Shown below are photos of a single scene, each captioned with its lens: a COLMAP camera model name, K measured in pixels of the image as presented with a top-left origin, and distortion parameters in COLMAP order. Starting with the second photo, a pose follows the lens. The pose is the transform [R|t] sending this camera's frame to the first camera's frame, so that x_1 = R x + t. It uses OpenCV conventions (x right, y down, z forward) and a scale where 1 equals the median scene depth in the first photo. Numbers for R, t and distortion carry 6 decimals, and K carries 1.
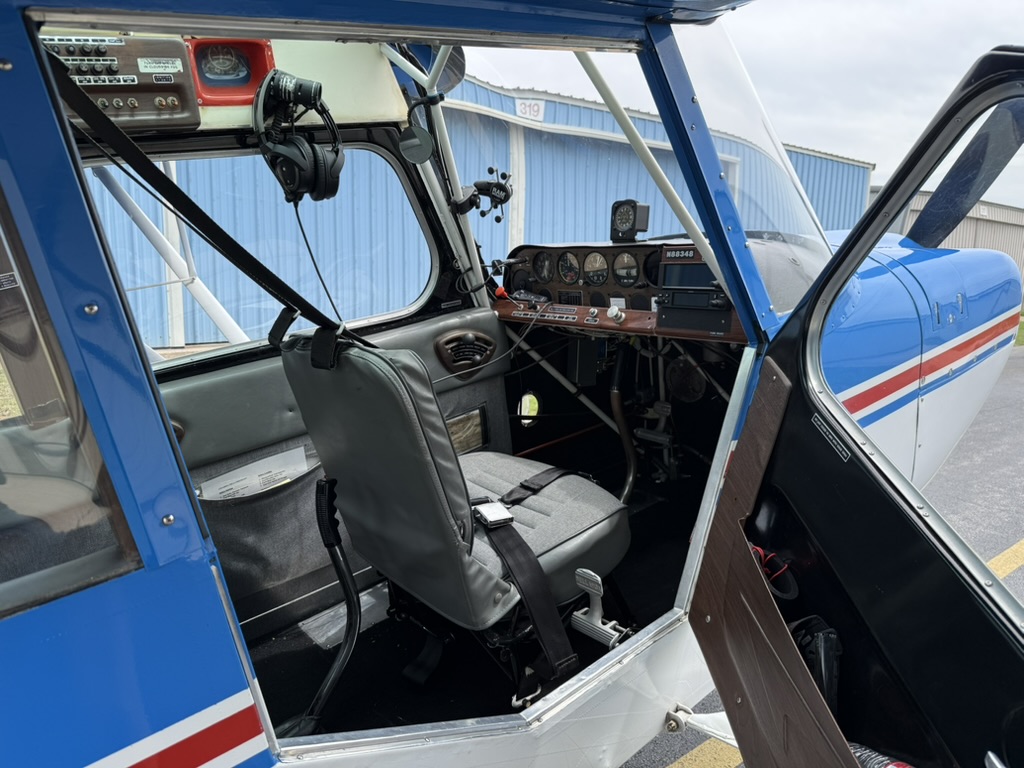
lens RADIAL K [[727.4, 0, 511.3], [0, 727.4, 383.7], [0, 0, 1]] dist [0.048197, -0.063545]
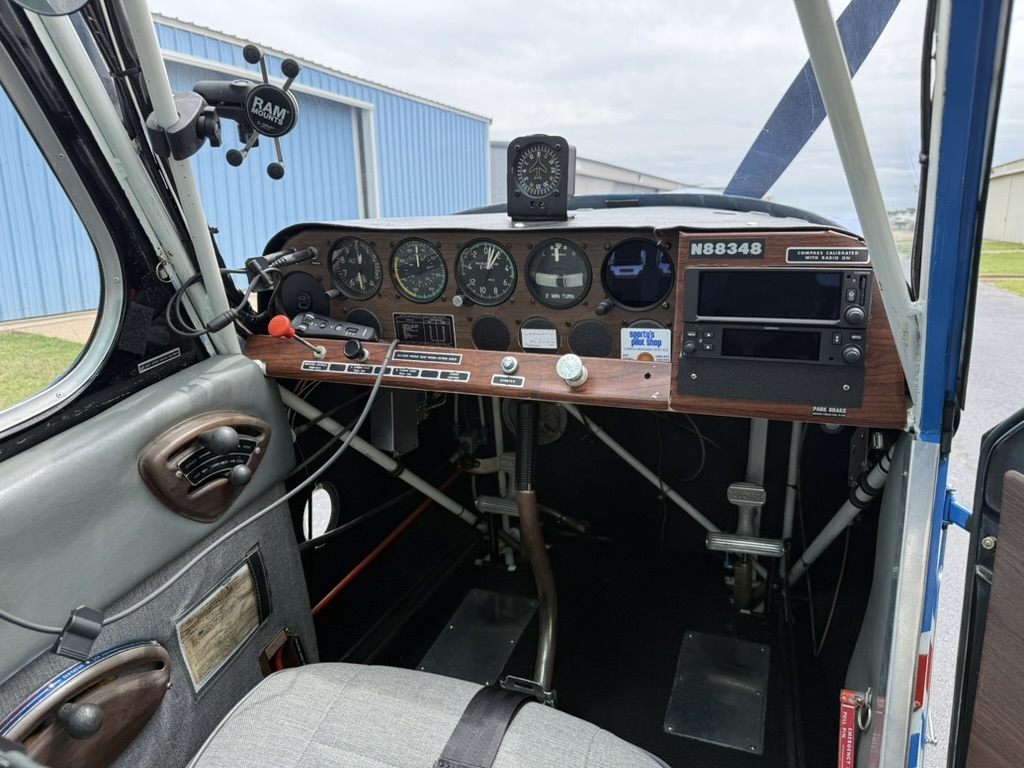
lens RADIAL K [[727.4, 0, 519.0], [0, 727.4, 377.7], [0, 0, 1]] dist [0.048197, -0.063545]
pose [[0.877677, -0.126877, 0.462153, -0.104569], [0.100189, 0.991587, 0.081954, -0.120841], [-0.468663, -0.025627, 0.883005, 0.522604]]
